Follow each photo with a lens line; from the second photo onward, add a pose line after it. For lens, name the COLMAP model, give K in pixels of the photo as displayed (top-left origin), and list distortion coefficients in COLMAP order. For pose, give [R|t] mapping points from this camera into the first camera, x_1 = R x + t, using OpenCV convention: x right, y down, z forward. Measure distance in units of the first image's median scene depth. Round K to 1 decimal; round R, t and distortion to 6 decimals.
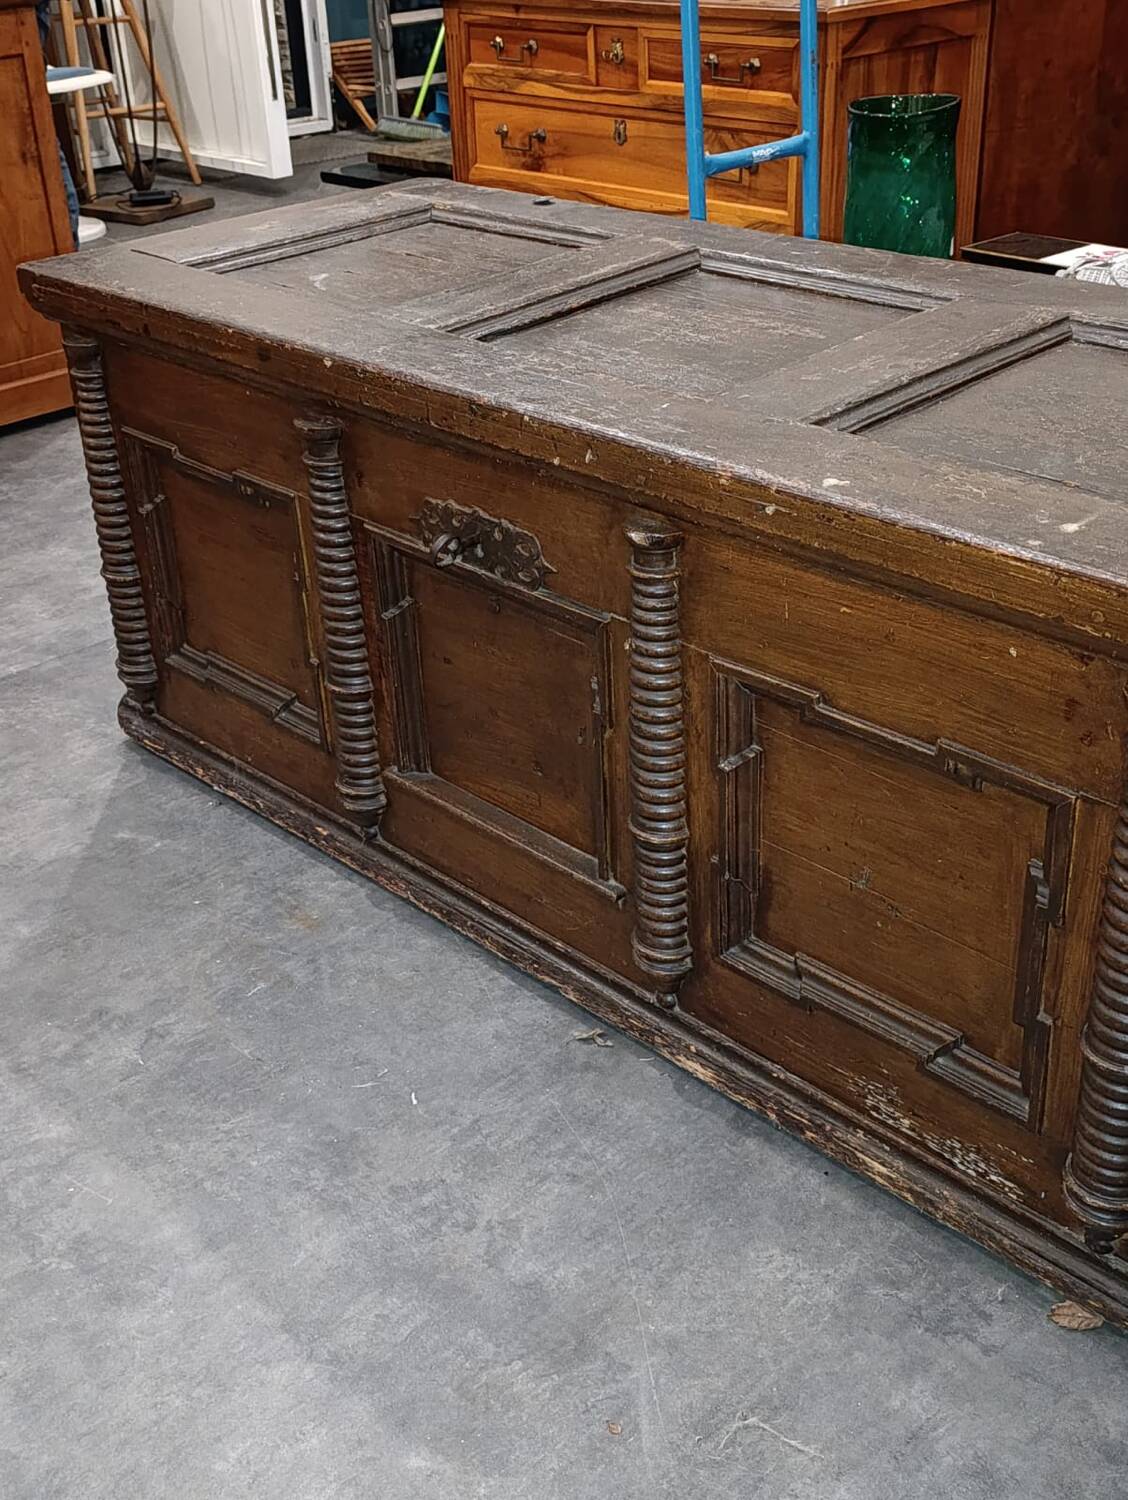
lens RADIAL K [[1688.2, 0, 584.4], [0, 1688.2, 754.7], [0, 0, 1]] dist [0.022504, 0.000000]
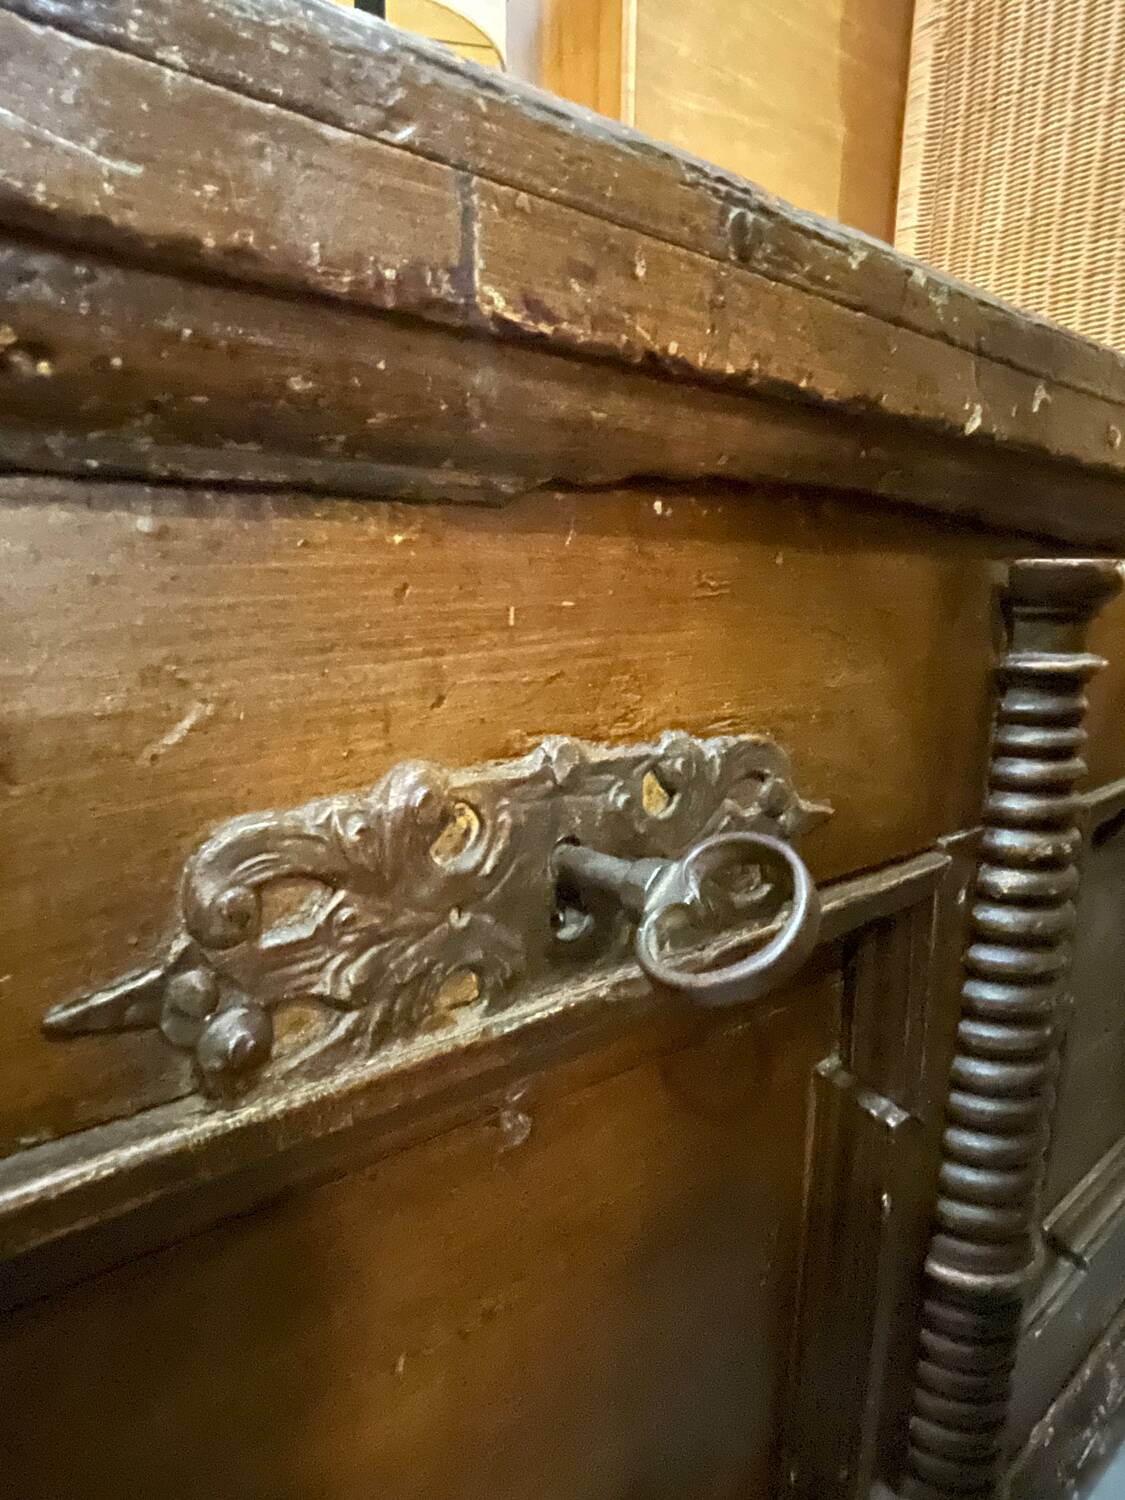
lens RADIAL K [[867.7, 0, 543.6], [0, 867.7, 770.8], [0, 0, 1]] dist [-0.006804, -0.000973]
pose [[0.086968, -0.160766, 0.983154, -0.186794], [0.469226, 0.877176, 0.101930, -0.156535], [-0.878785, 0.452457, 0.151722, 0.989977]]
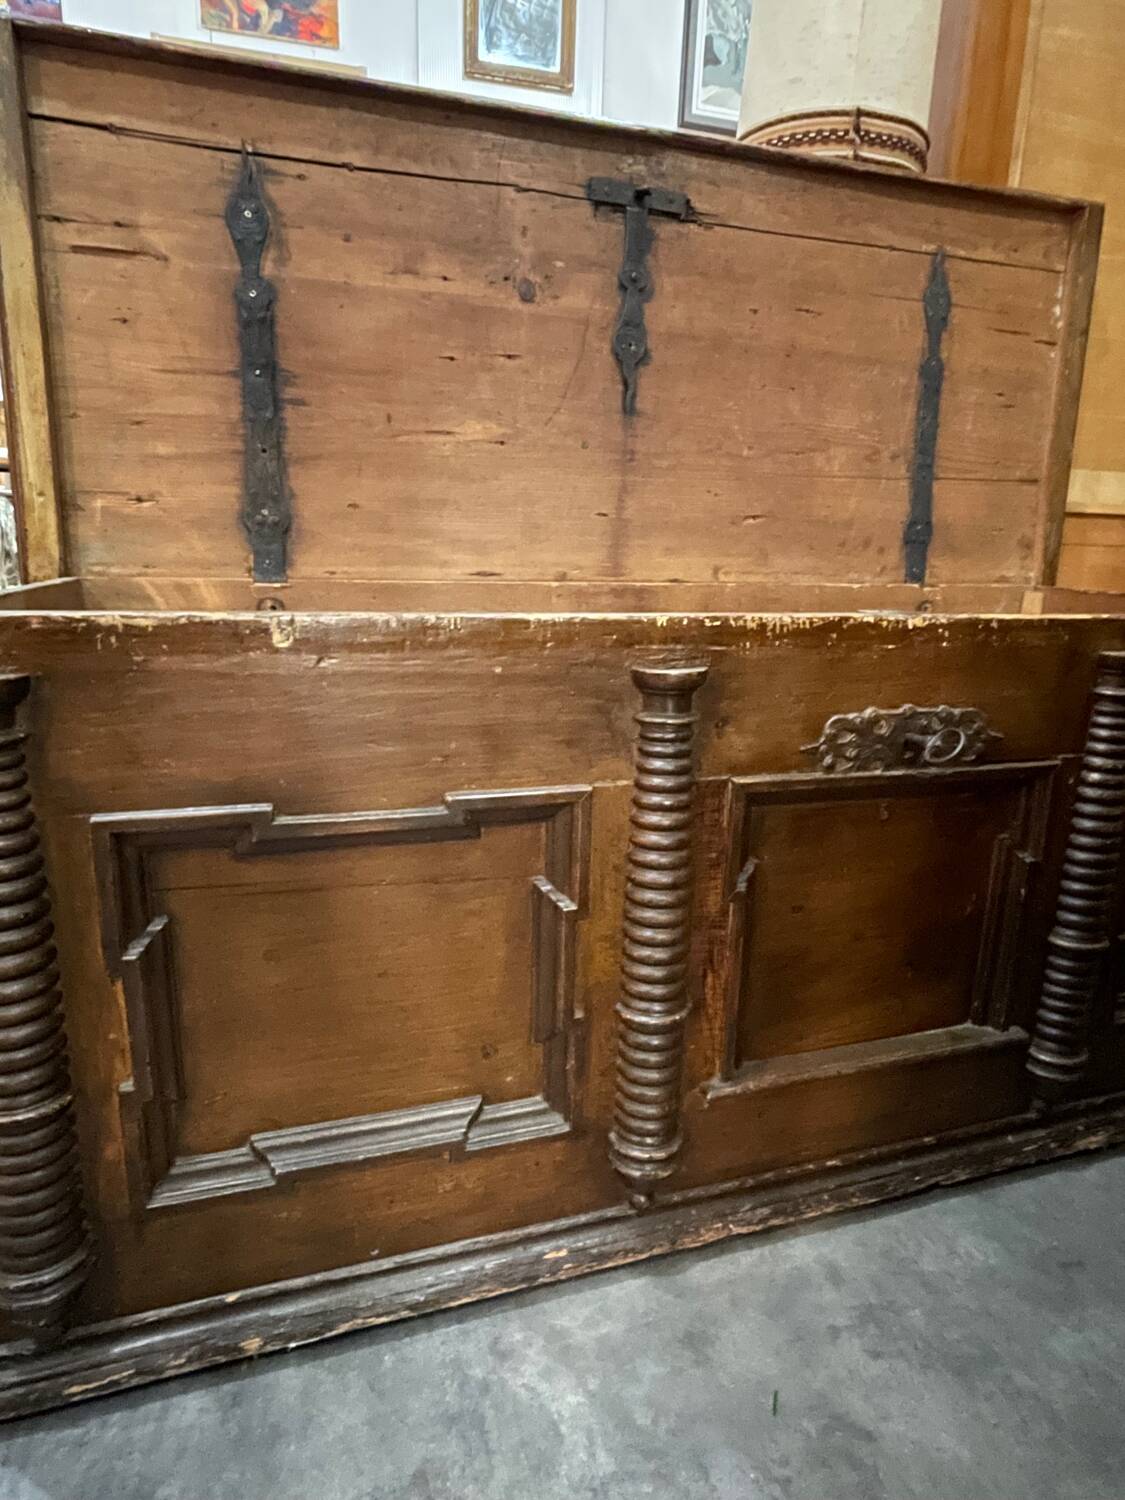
lens RADIAL K [[867.7, 0, 553.5], [0, 867.7, 744.8], [0, 0, 1]] dist [-0.006804, -0.000973]
pose [[0.441433, -0.156077, 0.883616, -0.582185], [0.393868, 0.918518, -0.034525, -0.187705], [-0.806229, 0.363269, 0.466938, 0.946914]]
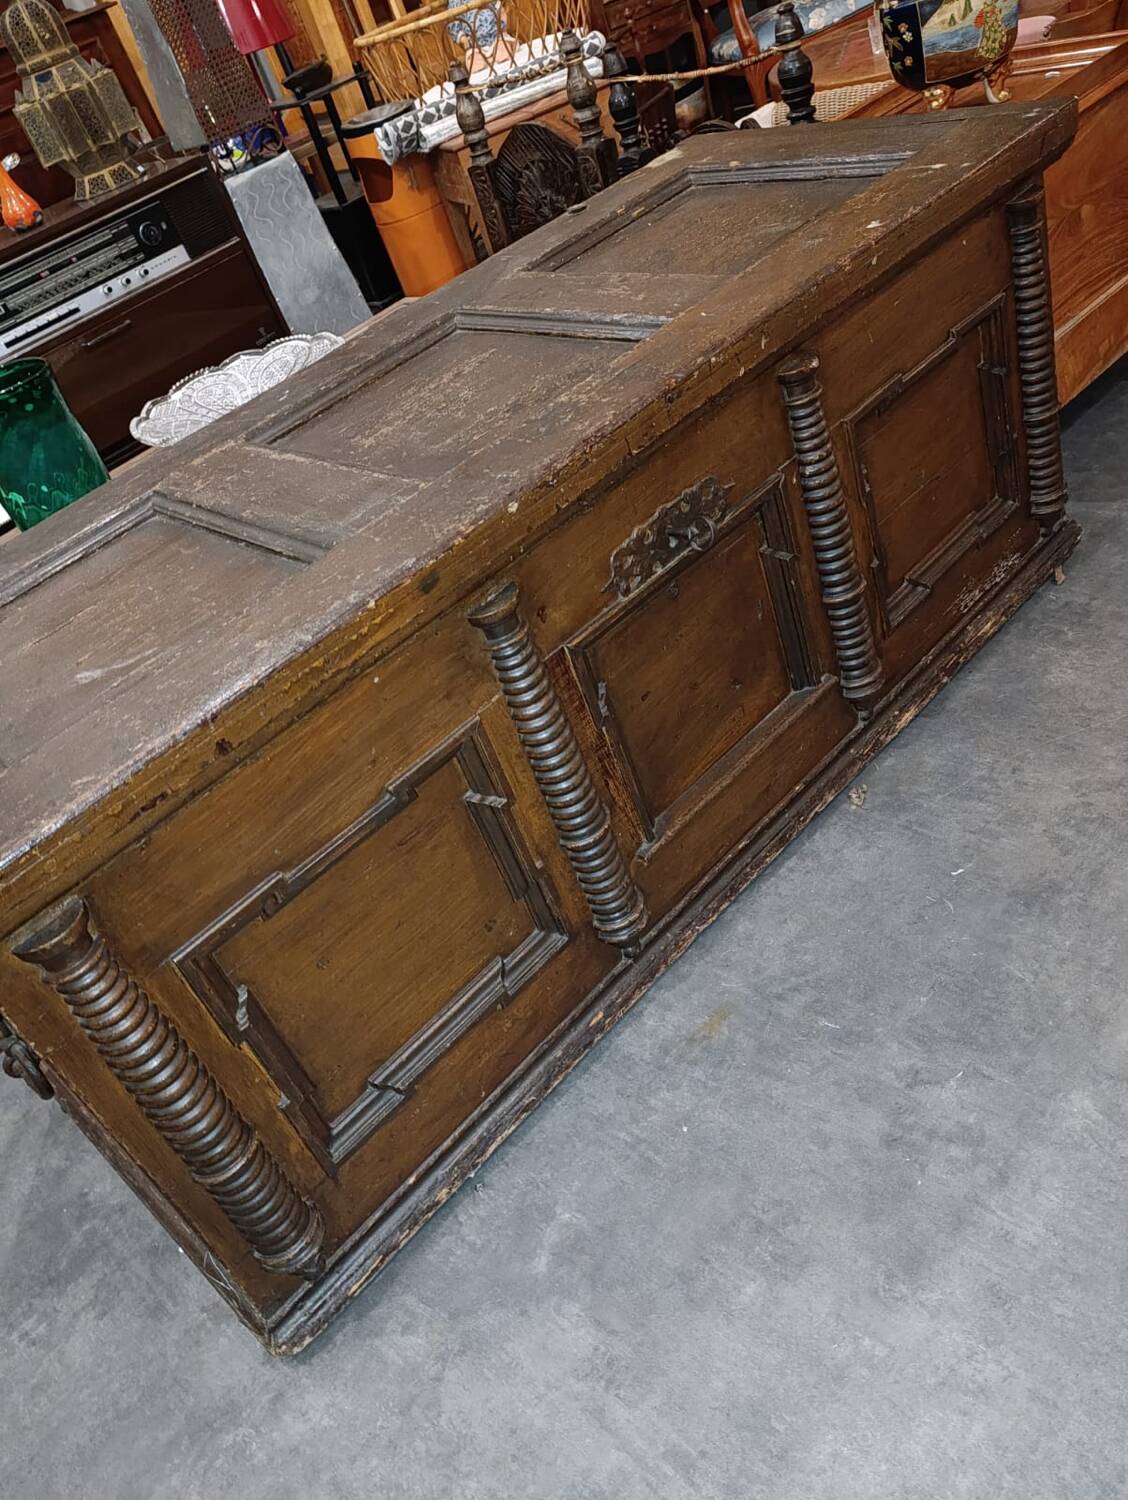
lens RADIAL K [[1226.1, 0, 571.3], [0, 1226.1, 755.0], [0, 0, 1]] dist [0.039391, -0.064090]
pose [[0.004787, -0.565772, 0.824548, -0.823286], [0.722464, 0.572055, 0.388327, -0.409902], [-0.691392, 0.593848, 0.411488, 0.808999]]
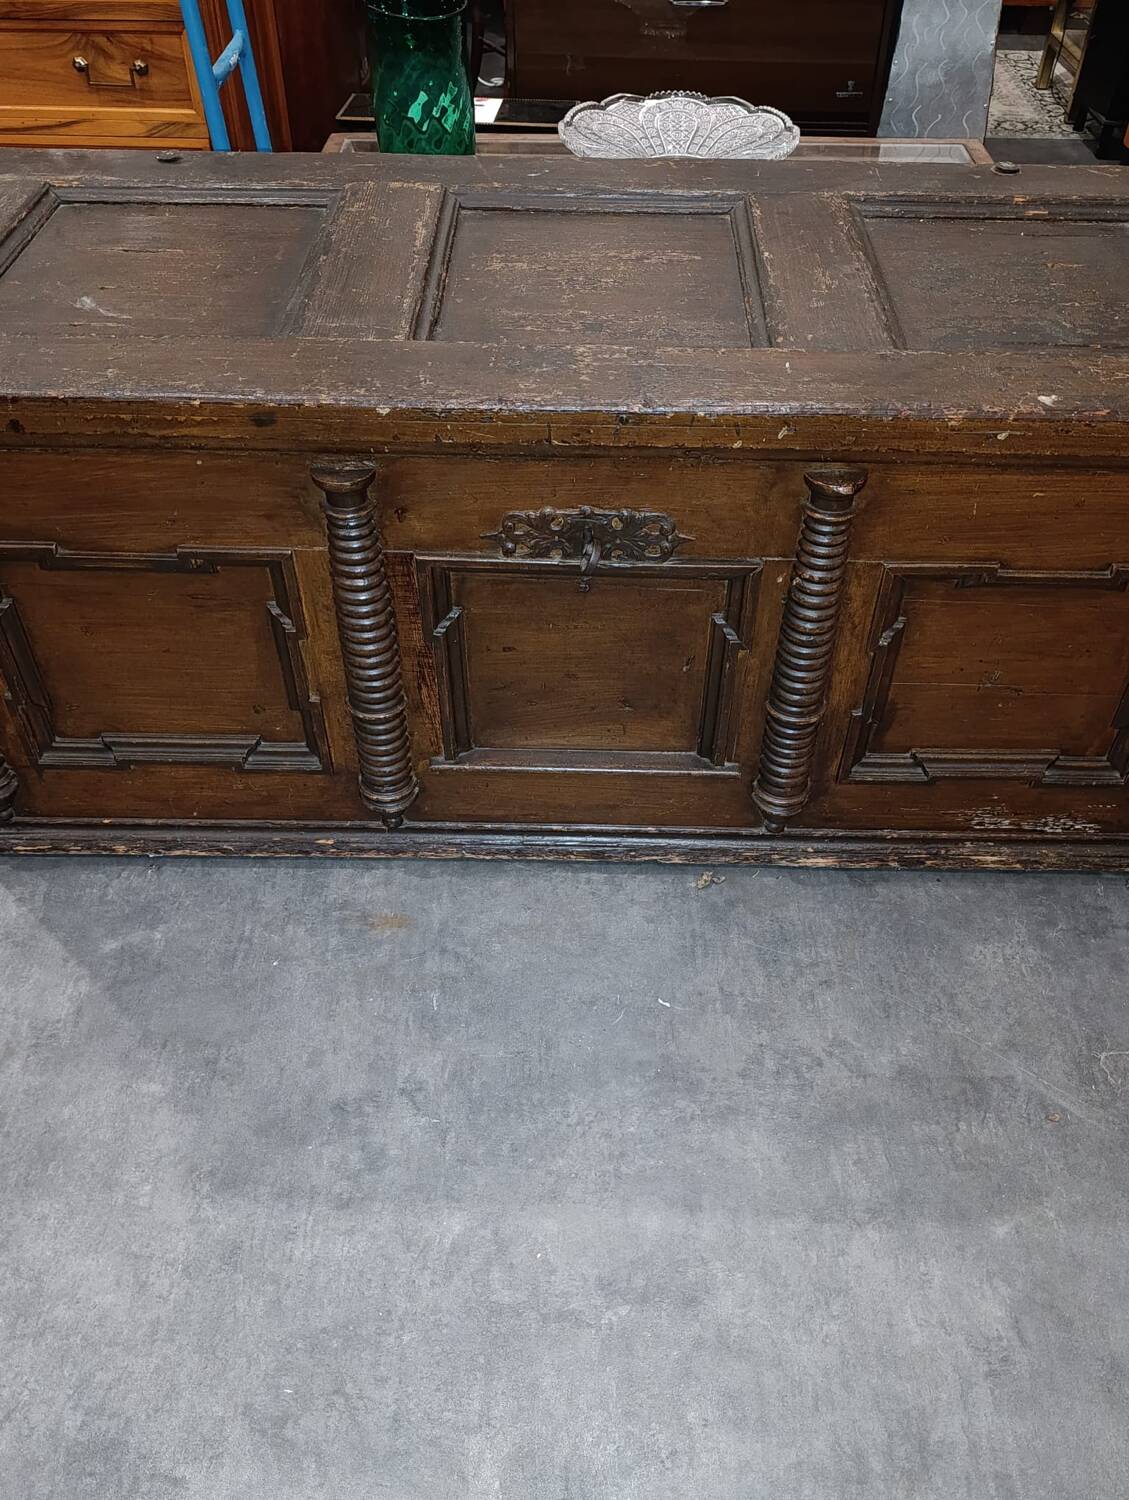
lens RADIAL K [[1226.1, 0, 583.6], [0, 1226.1, 757.0], [0, 0, 1]] dist [0.039391, -0.064090]
pose [[0.704402, -0.452775, 0.546638, -0.554208], [0.305519, 0.888541, 0.342276, -0.270842], [-0.640684, -0.074091, 0.764221, 0.409767]]
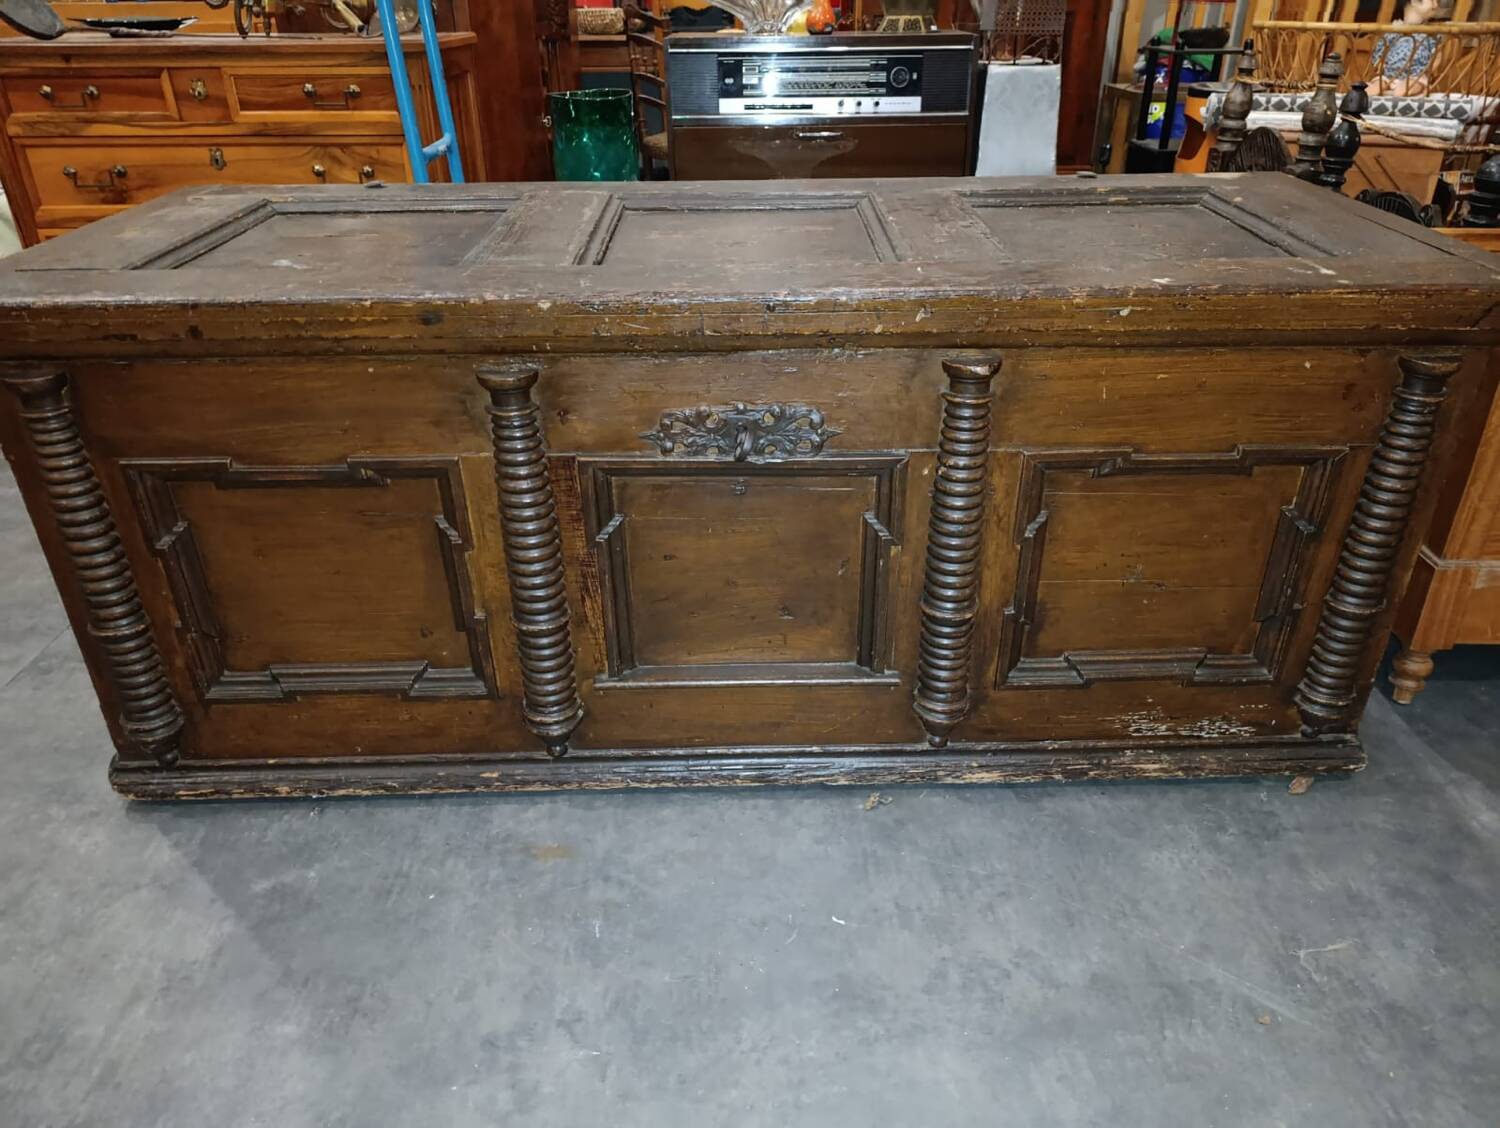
lens RADIAL K [[1026.4, 0, 766.0], [0, 1026.4, 552.9], [0, 0, 1]] dist [0.019902, -0.030542]
pose [[0.679606, -0.319879, 0.660162, -0.529878], [0.334454, 0.936057, 0.109258, -0.122026], [-0.652898, 0.146542, 0.743135, 0.505922]]
